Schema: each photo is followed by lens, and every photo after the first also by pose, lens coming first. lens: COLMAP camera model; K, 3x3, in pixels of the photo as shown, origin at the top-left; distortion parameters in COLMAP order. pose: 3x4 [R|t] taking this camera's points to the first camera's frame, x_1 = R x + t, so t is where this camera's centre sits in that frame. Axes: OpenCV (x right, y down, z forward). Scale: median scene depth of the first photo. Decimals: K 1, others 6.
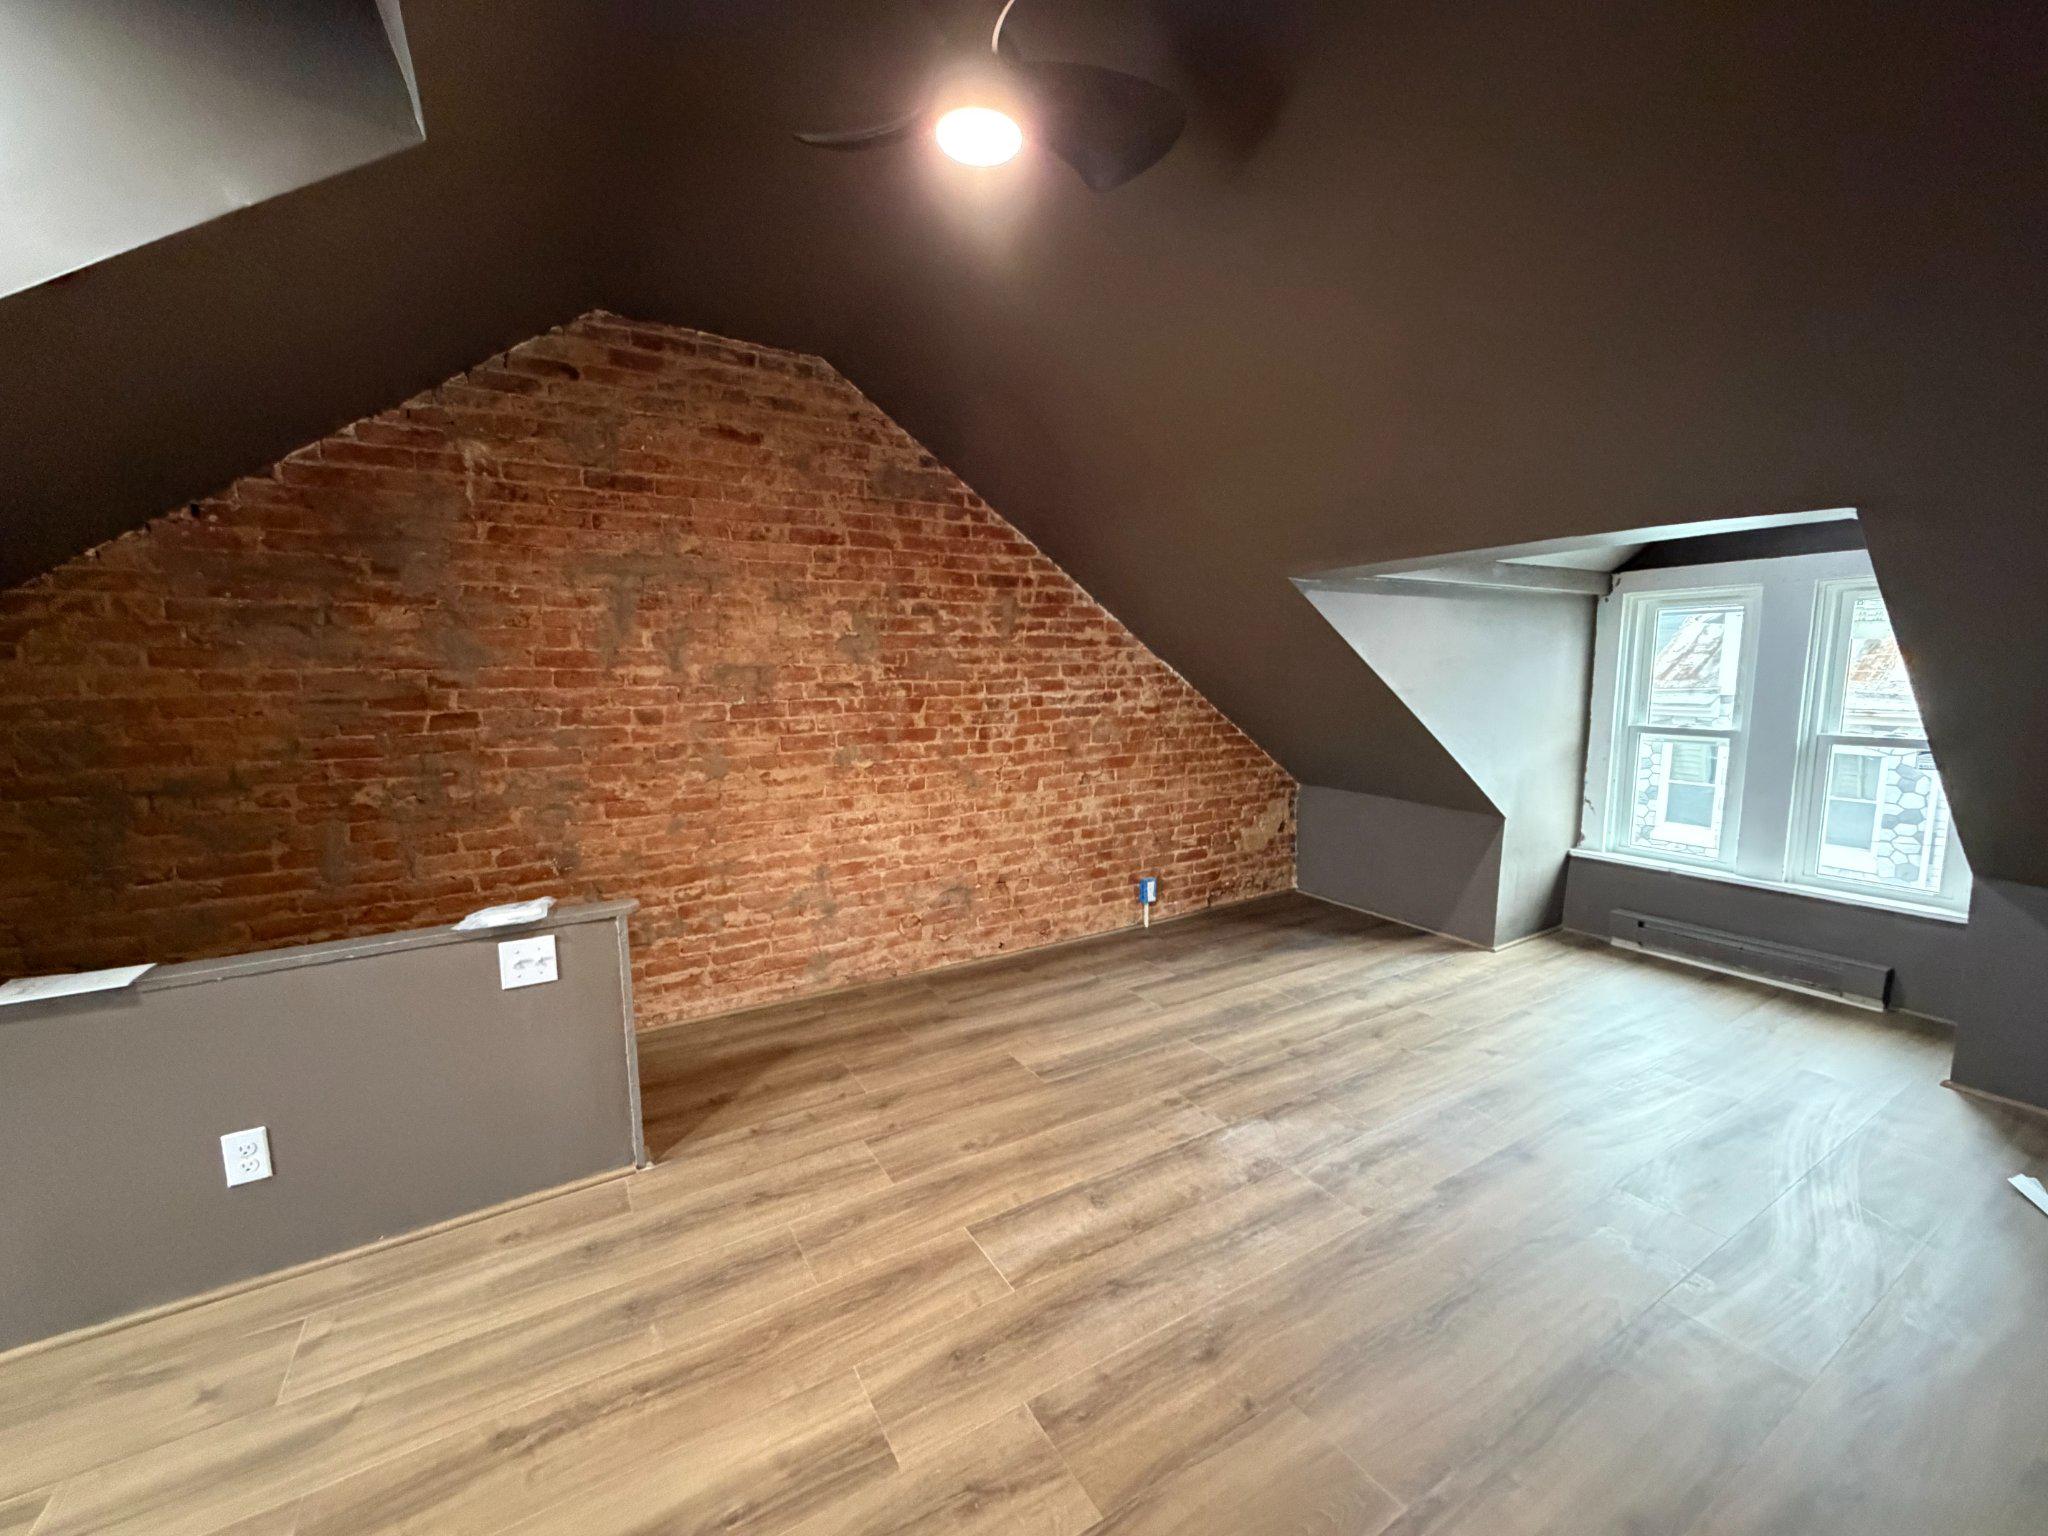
lens RADIAL K [[814.3, 0, 1023.9], [0, 814.3, 765.6], [0, 0, 1]] dist [0.003802, -0.001107]
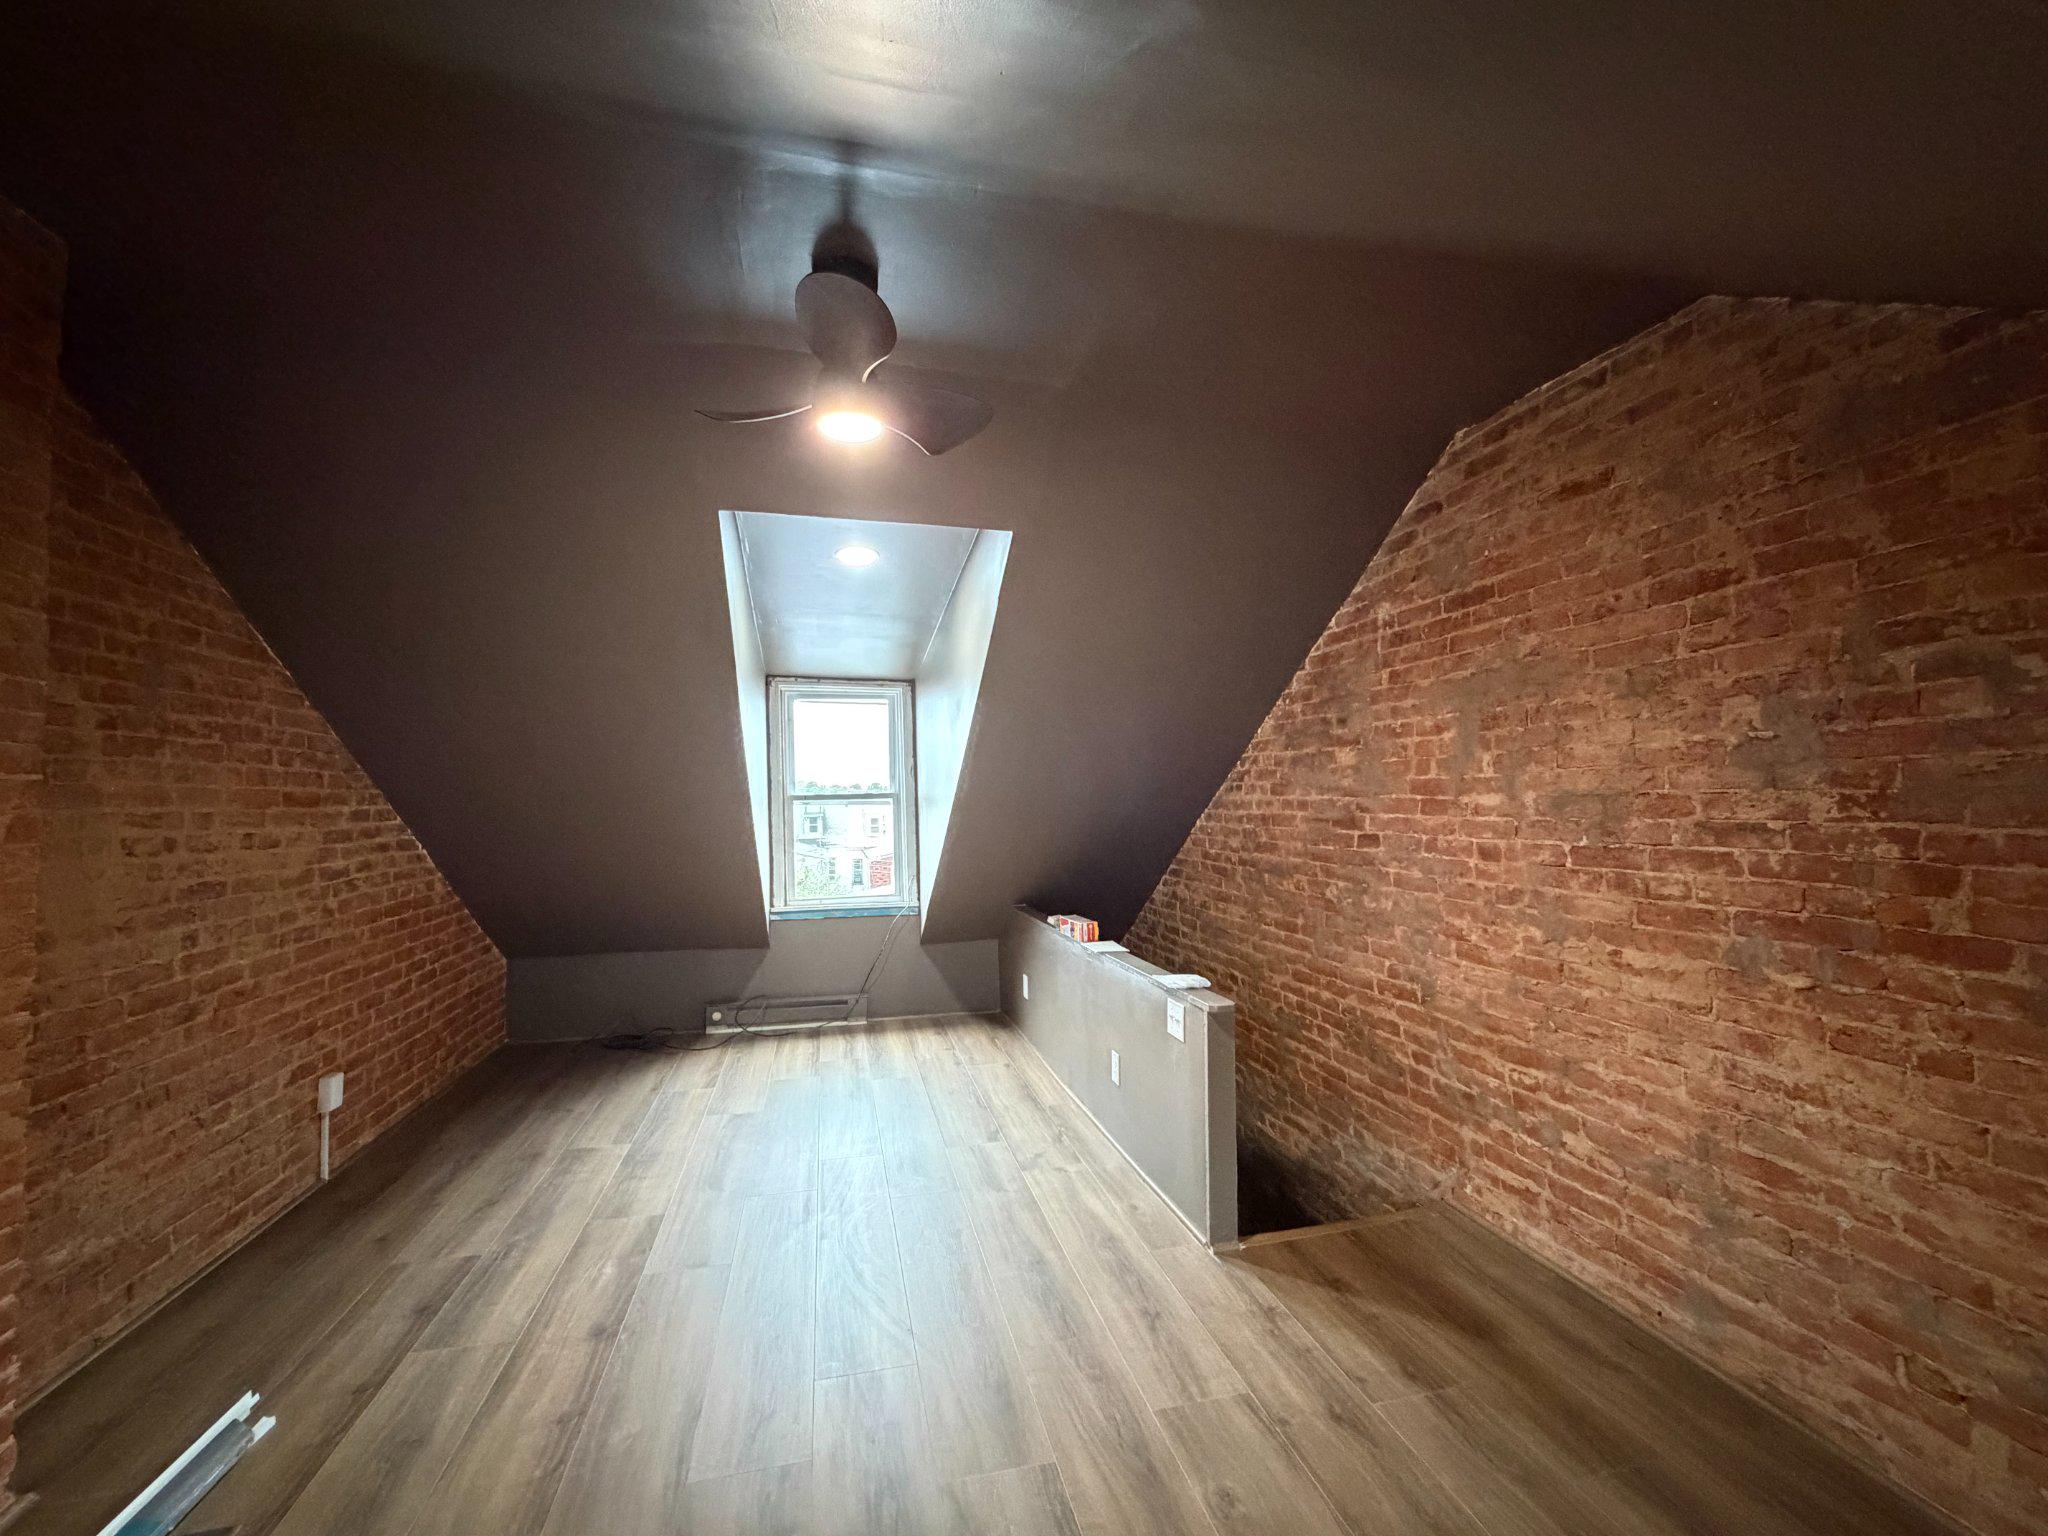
lens RADIAL K [[814.3, 0, 1024.8], [0, 814.3, 770.2], [0, 0, 1]] dist [0.003802, -0.001107]
pose [[-0.289785, -0.024515, -0.956778, 0.497904], [-0.105898, 0.994355, 0.006596, -0.096411], [0.951215, 0.103232, -0.290746, 0.747618]]
